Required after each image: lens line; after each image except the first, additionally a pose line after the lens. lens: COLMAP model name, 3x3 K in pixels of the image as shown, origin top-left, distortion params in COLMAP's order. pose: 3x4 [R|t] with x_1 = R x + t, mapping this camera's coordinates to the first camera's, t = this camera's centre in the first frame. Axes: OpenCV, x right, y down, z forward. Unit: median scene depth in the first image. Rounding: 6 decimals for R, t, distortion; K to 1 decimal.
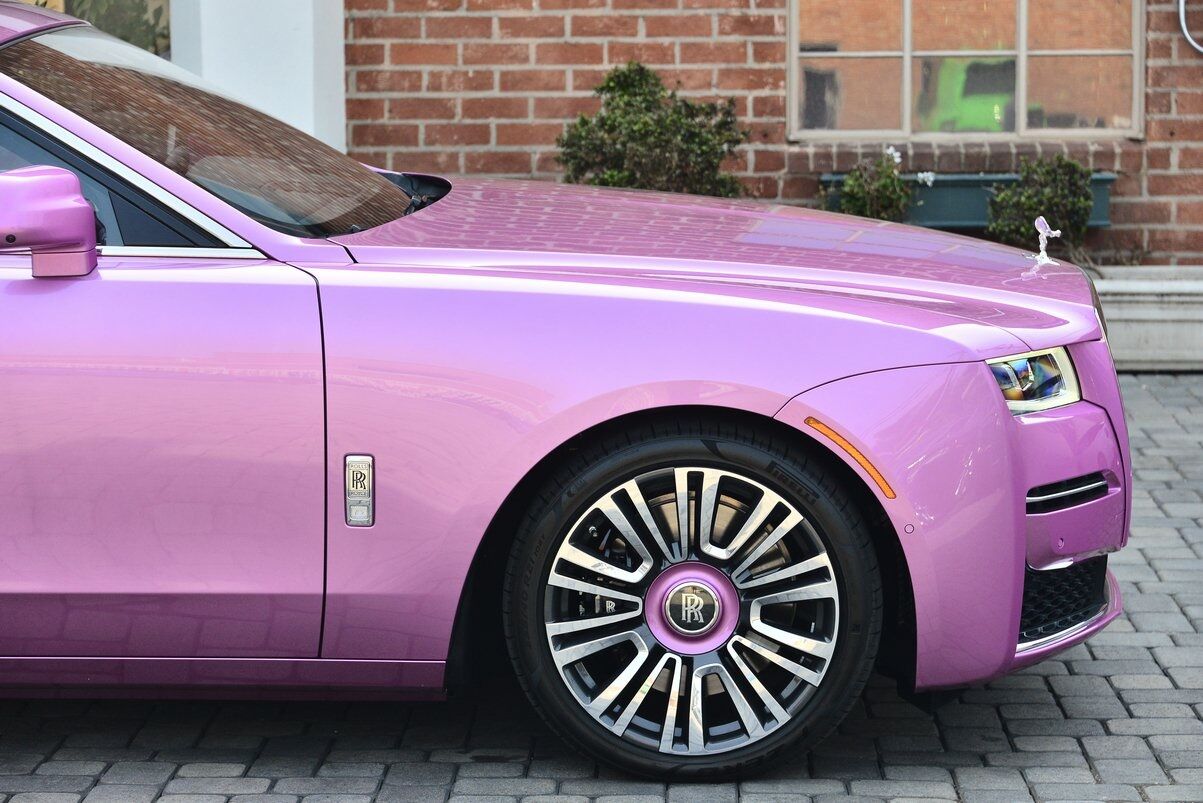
lens RADIAL K [[3375.4, 0, 601.3], [0, 3375.4, 401.2], [0, 0, 1]] dist [-0.160432, 0.000000]
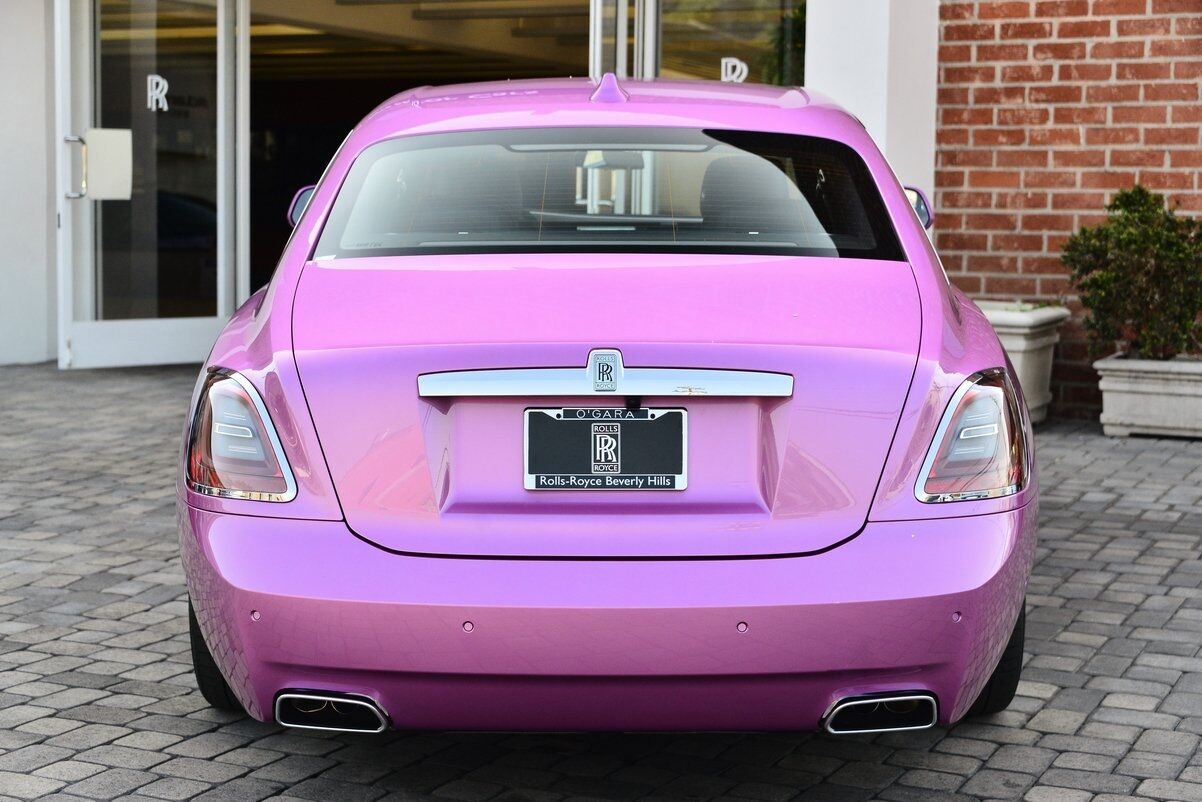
lens RADIAL K [[2140.7, 0, 600.7], [0, 2140.7, 402.7], [0, 0, 1]] dist [0.003206, 0.000000]
pose [[0.913265, 0.053359, -0.403855, 0.143869], [-0.060457, 0.998159, -0.004835, -0.005364], [0.402854, 0.028832, 0.914810, 0.198426]]
